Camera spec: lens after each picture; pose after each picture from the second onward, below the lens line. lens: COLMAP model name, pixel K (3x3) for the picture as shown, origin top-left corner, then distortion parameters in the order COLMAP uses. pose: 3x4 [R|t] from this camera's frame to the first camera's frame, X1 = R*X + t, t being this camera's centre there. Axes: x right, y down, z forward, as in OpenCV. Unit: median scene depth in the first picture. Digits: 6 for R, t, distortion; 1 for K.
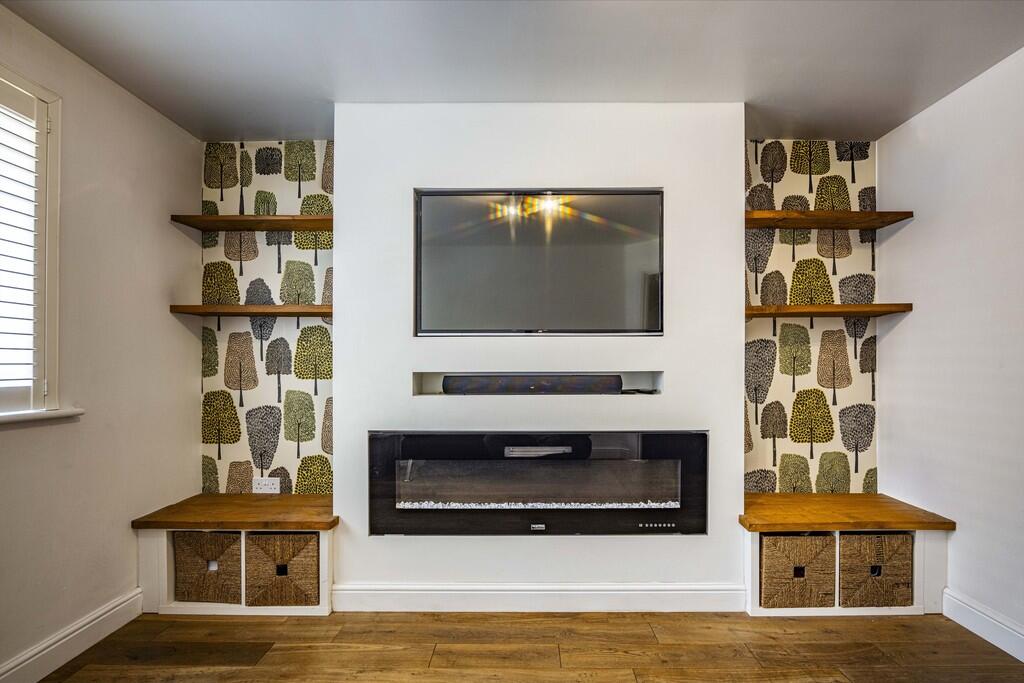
lens RADIAL K [[476.9, 0, 536.7], [0, 476.9, 366.6], [0, 0, 1]] dist [-0.014412, 0.000395]
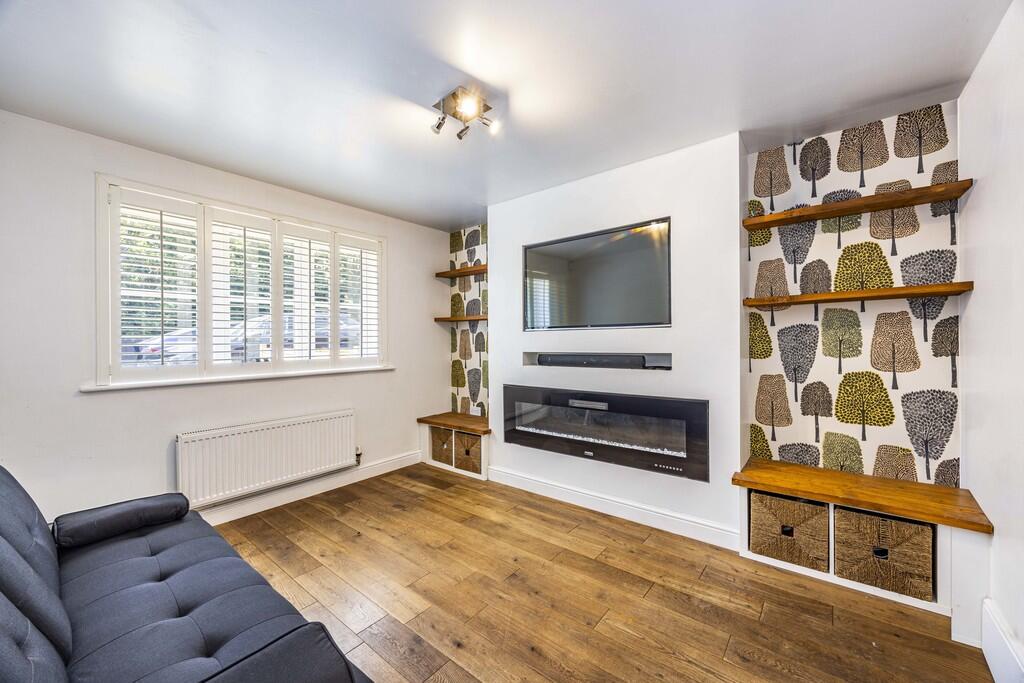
lens RADIAL K [[399.1, 0, 506.8], [0, 399.1, 343.2], [0, 0, 1]] dist [-0.004103, 0.000430]
pose [[0.772364, -0.003173, -0.635172, 0.609616], [0.006749, 0.999972, 0.003211, -0.024458], [0.635144, -0.006766, 0.772364, -0.157853]]
